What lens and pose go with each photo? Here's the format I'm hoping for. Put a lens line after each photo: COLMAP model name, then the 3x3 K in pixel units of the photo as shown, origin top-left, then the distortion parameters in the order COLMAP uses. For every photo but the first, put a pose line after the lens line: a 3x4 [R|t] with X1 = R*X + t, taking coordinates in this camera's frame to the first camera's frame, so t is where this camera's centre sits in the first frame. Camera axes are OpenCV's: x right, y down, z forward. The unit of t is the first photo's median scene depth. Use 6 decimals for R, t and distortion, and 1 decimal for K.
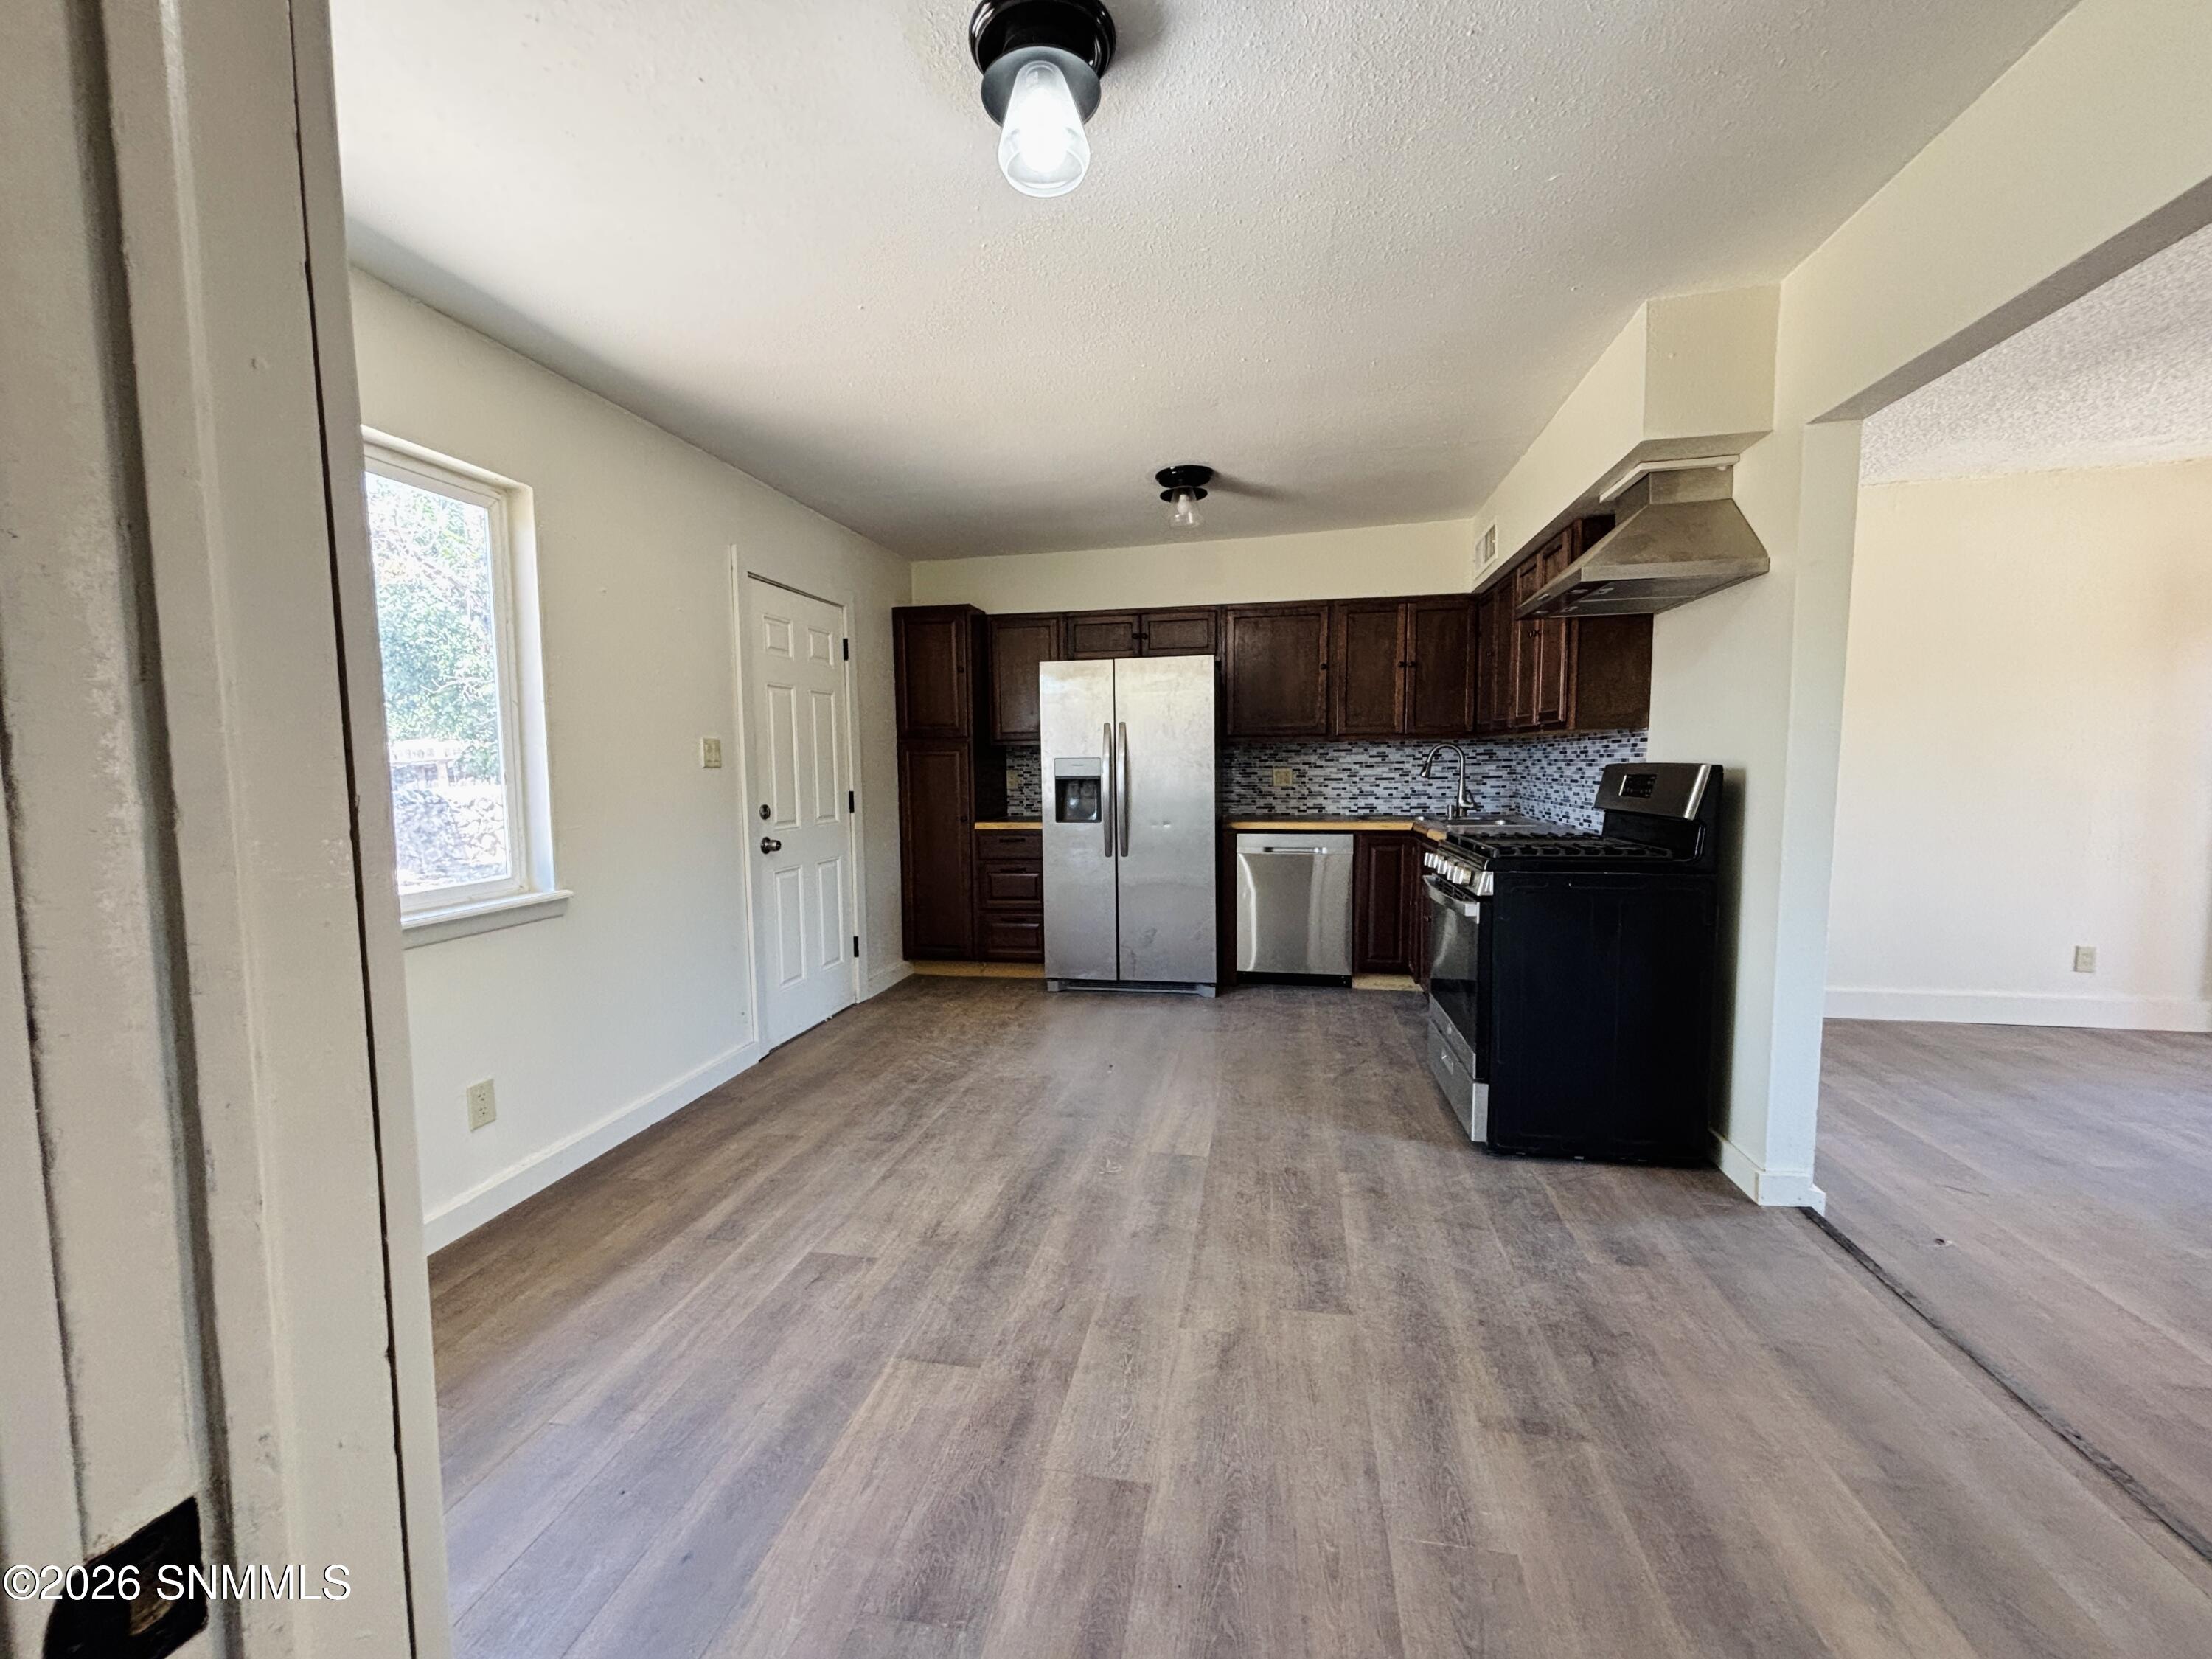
lens RADIAL K [[895.7, 0, 1106.0], [0, 895.7, 829.5], [0, 0, 1]] dist [0.012539, 0.000181]
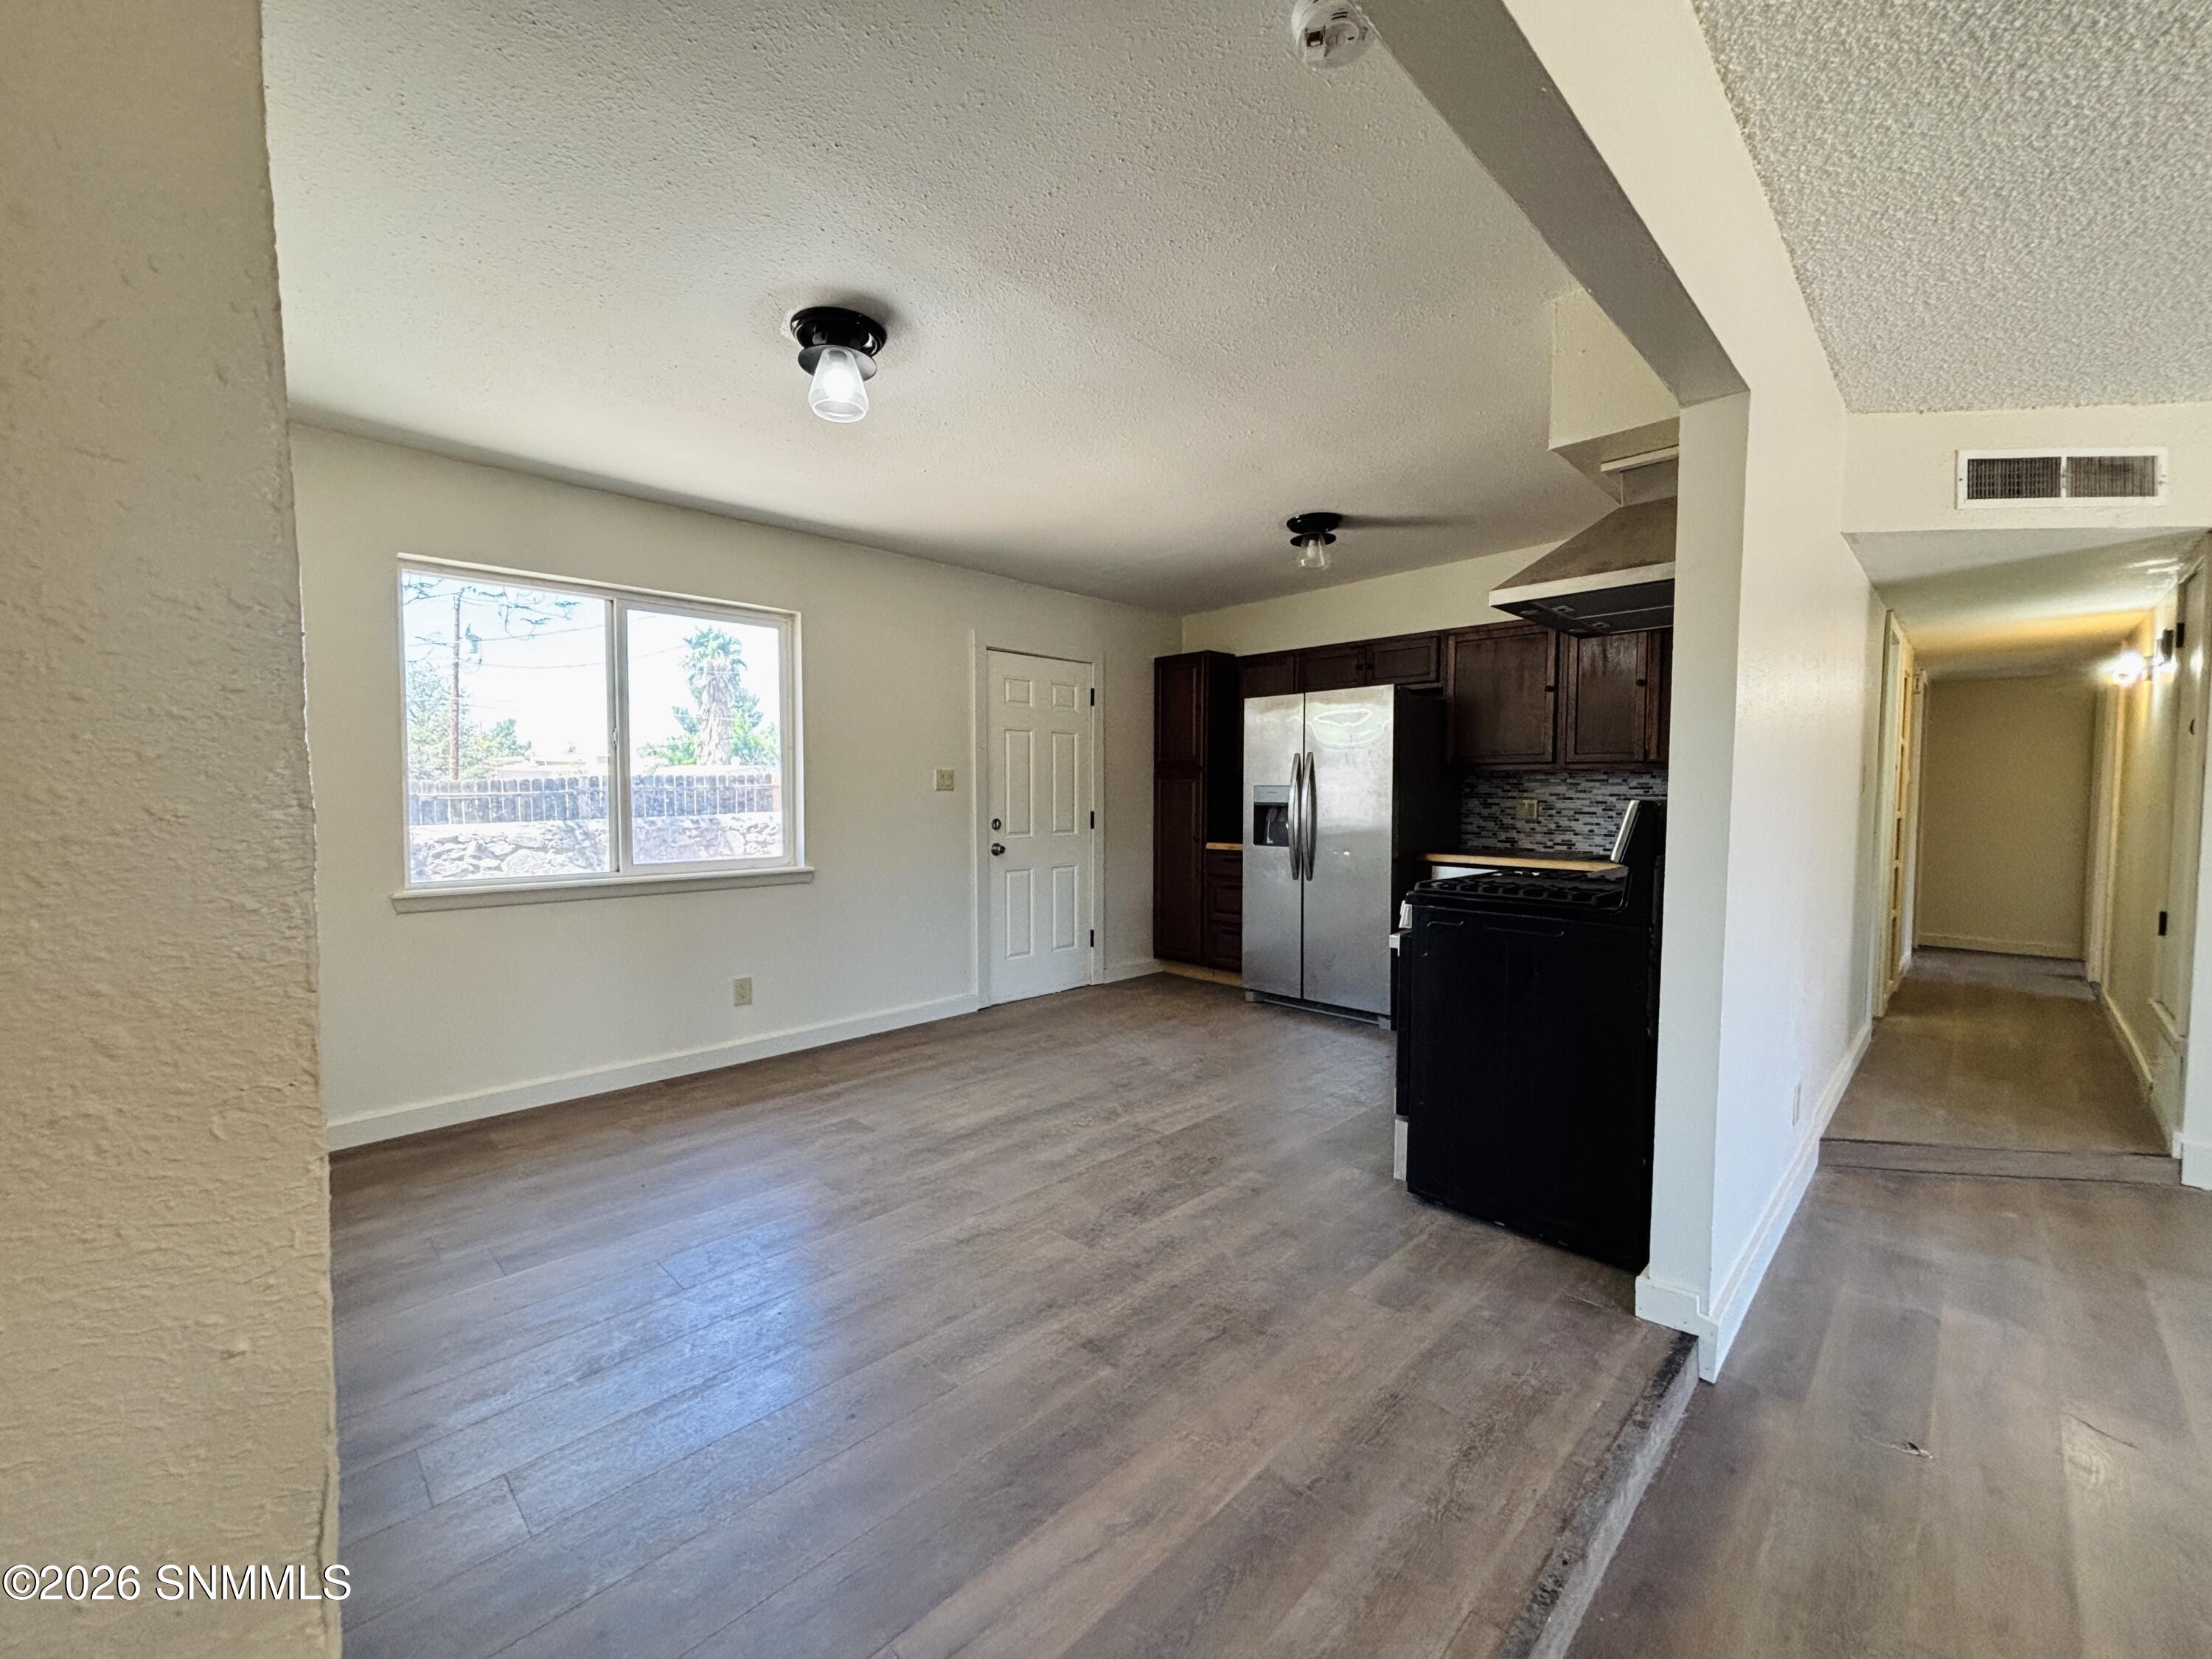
lens RADIAL K [[892.1, 0, 1106.0], [0, 892.1, 829.5], [0, 0, 1]] dist [0.029640, -0.000241]
pose [[0.827092, 0.037148, -0.560838, 0.468446], [-0.054255, 0.998431, -0.013879, -0.002034], [0.559442, 0.041908, 0.827809, -0.002398]]
